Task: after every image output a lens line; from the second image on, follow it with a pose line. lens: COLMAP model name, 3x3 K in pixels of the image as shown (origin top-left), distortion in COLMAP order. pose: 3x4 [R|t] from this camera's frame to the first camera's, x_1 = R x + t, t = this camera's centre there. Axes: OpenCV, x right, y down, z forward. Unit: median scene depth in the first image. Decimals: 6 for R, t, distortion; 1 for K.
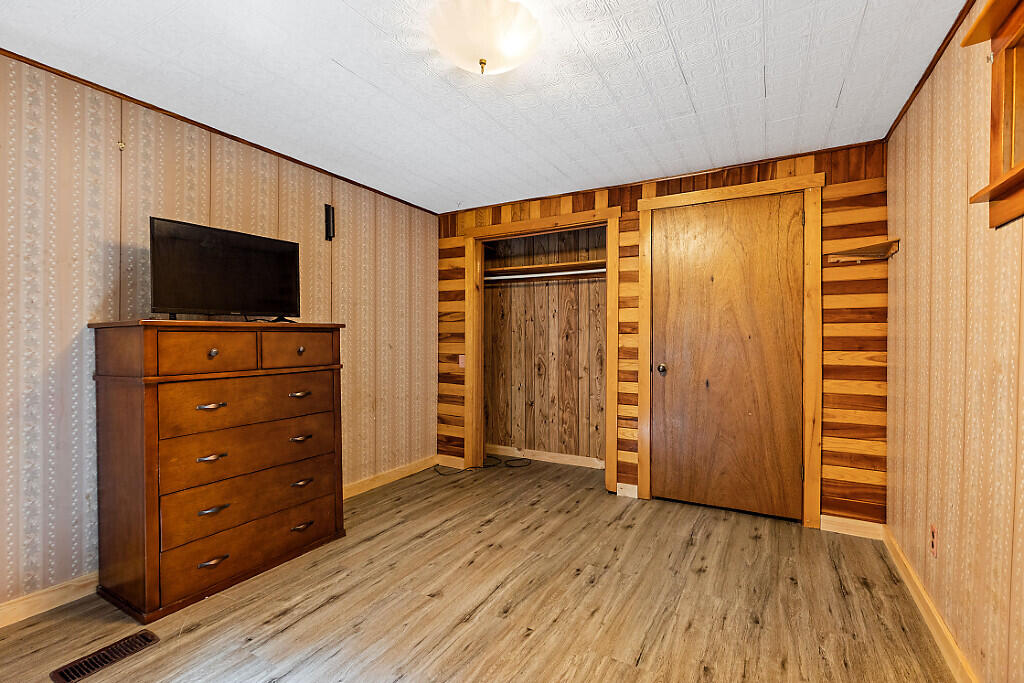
lens RADIAL K [[467.4, 0, 511.1], [0, 467.4, 343.7], [0, 0, 1]] dist [0.010057, -0.002769]
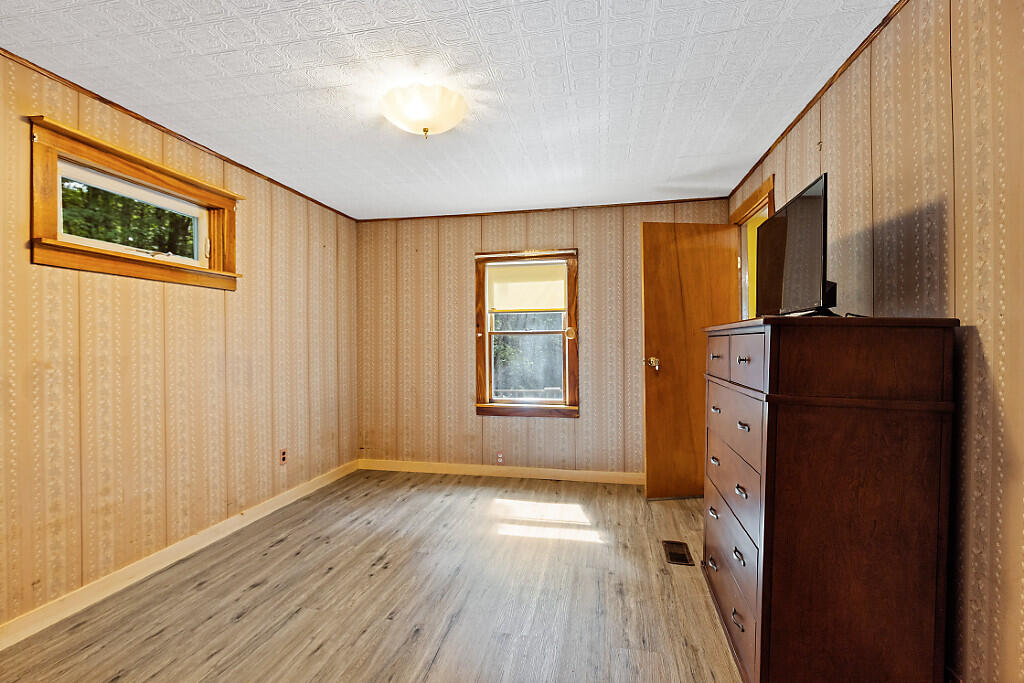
lens RADIAL K [[467.4, 0, 512.4], [0, 467.4, 335.1], [0, 0, 1]] dist [0.010057, -0.002769]
pose [[-0.951071, -0.000760, -0.308971, 0.104386], [-0.001786, 0.999994, 0.003036, -0.035964], [0.308967, 0.003439, -0.951066, 2.075585]]
